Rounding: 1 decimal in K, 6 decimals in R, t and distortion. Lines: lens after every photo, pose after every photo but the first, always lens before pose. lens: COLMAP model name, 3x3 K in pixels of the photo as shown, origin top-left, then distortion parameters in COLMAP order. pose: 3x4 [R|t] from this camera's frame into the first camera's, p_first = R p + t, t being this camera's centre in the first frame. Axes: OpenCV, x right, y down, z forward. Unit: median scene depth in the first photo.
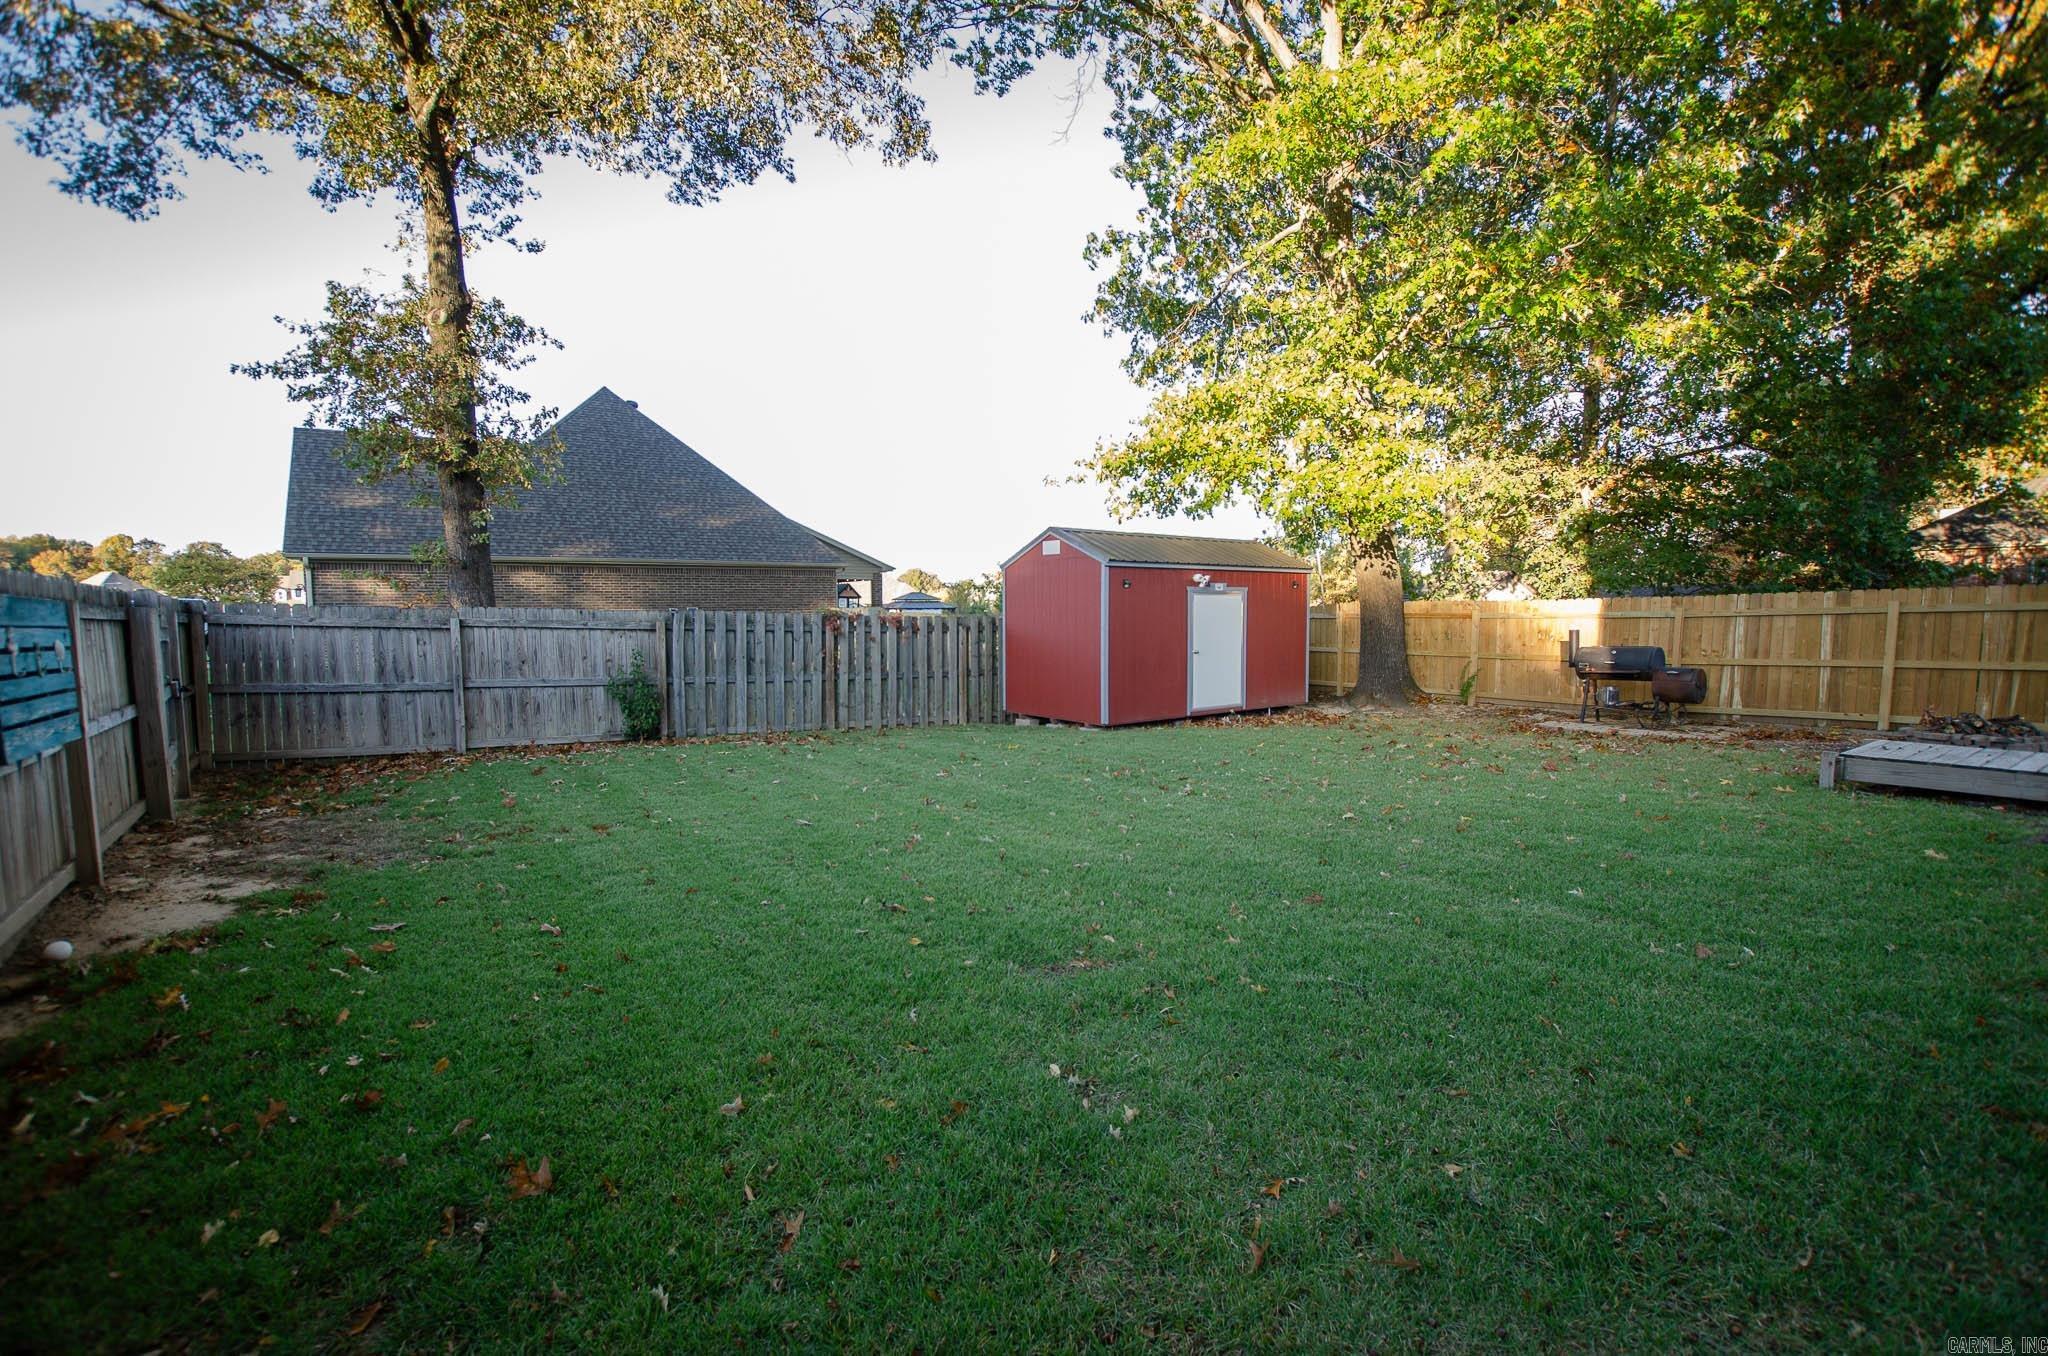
lens RADIAL K [[910.6, 0, 1018.3], [0, 910.6, 687.1], [0, 0, 1]] dist [-0.014107, 0.001679]
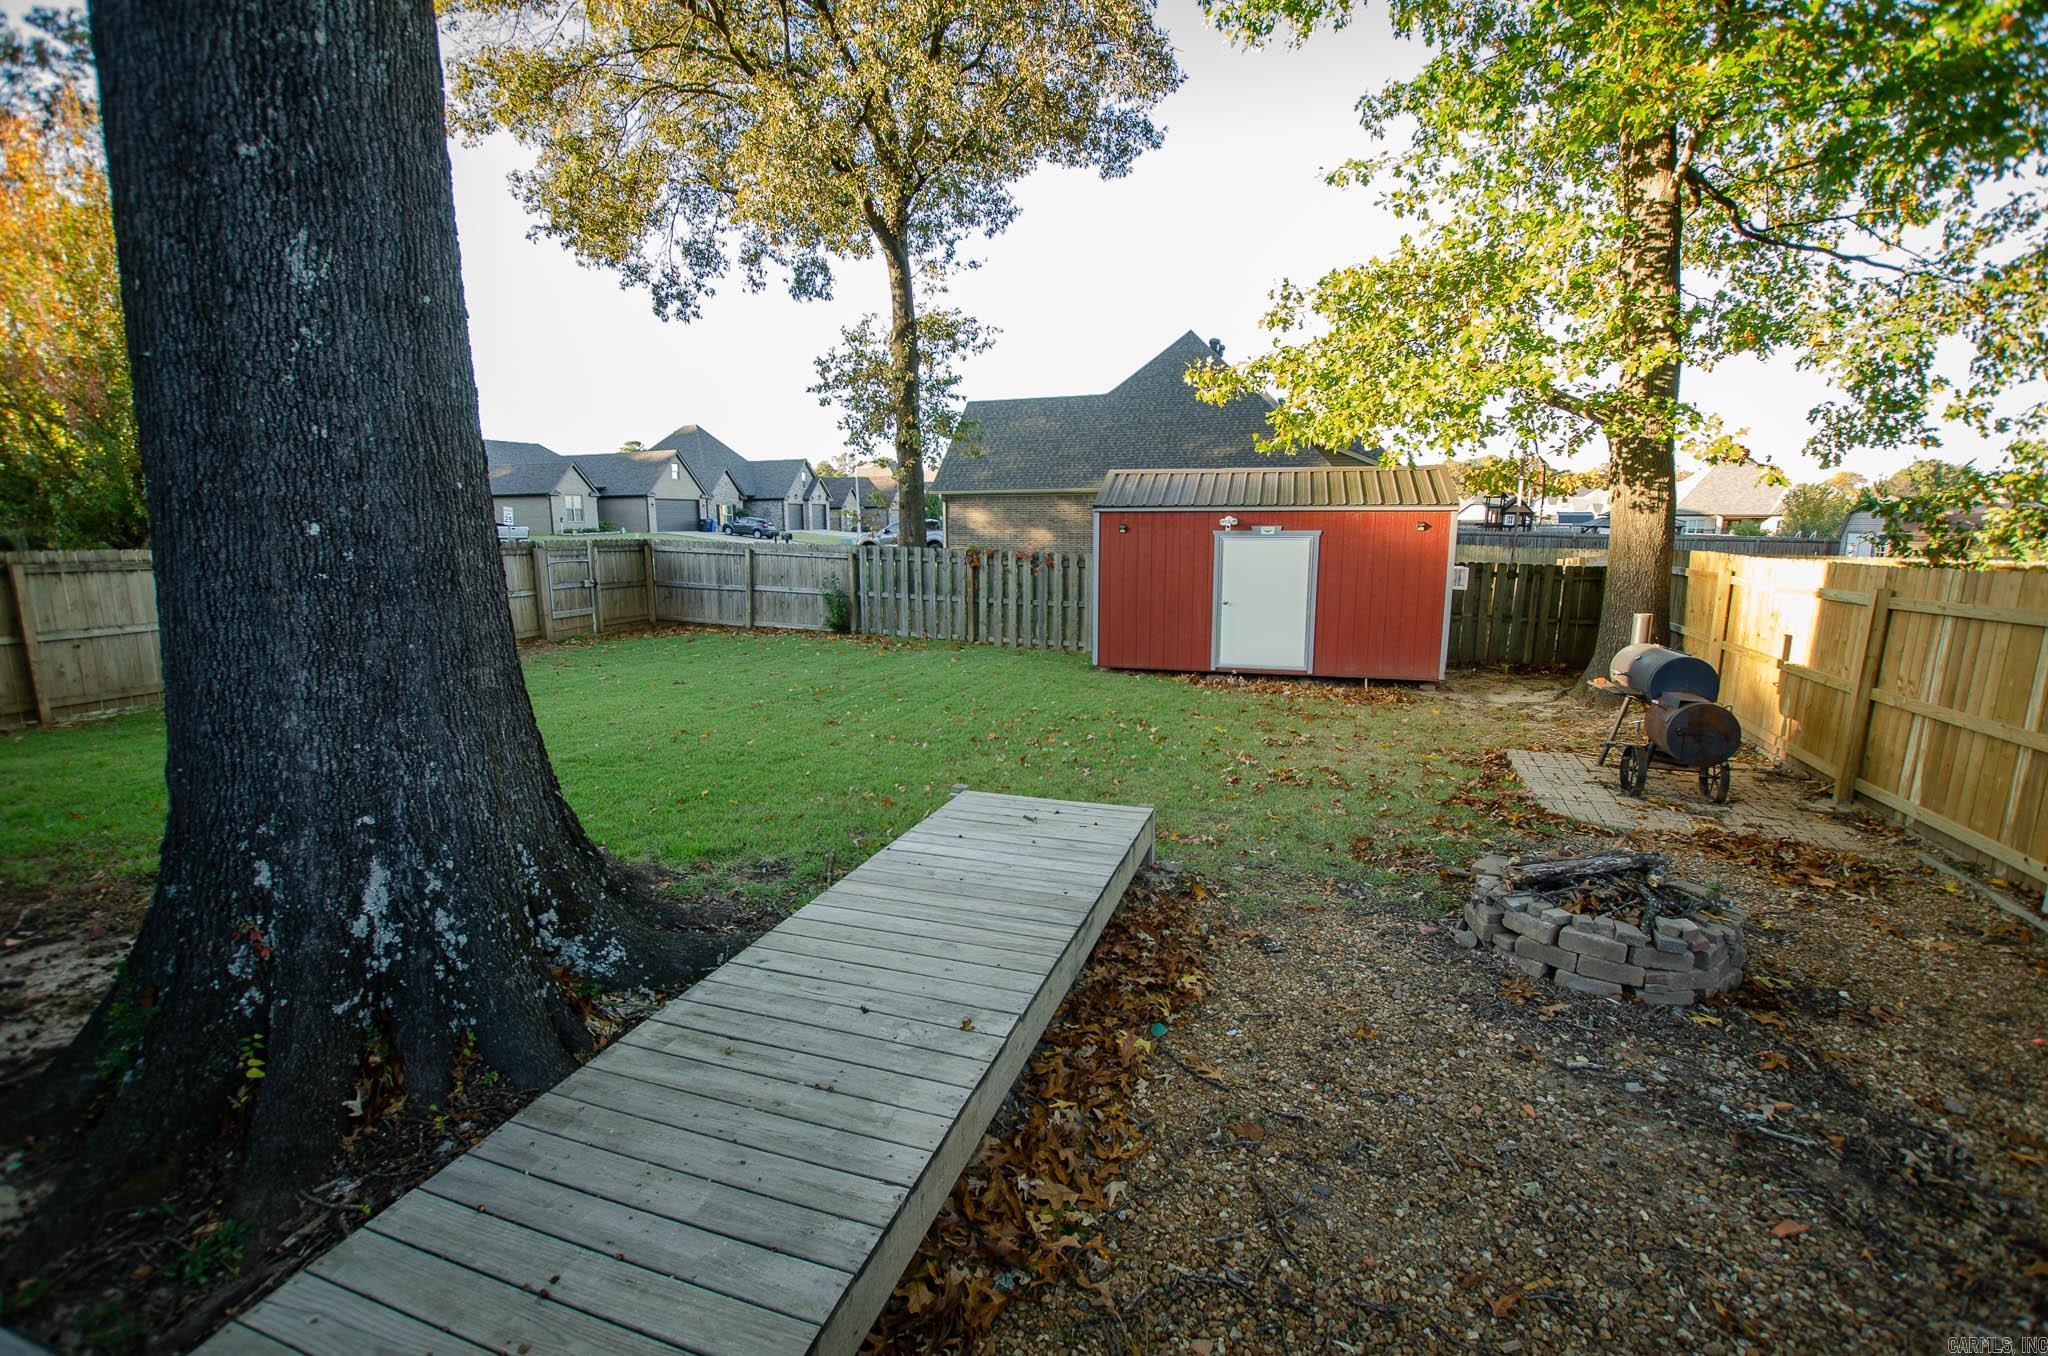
lens RADIAL K [[910.6, 0, 1015.2], [0, 910.6, 691.8], [0, 0, 1]] dist [-0.014107, 0.001679]
pose [[0.579886, 0.155915, -0.799639, 0.827738], [-0.067690, 0.987343, 0.143427, -0.067982], [0.811881, -0.029044, 0.583100, 0.297459]]
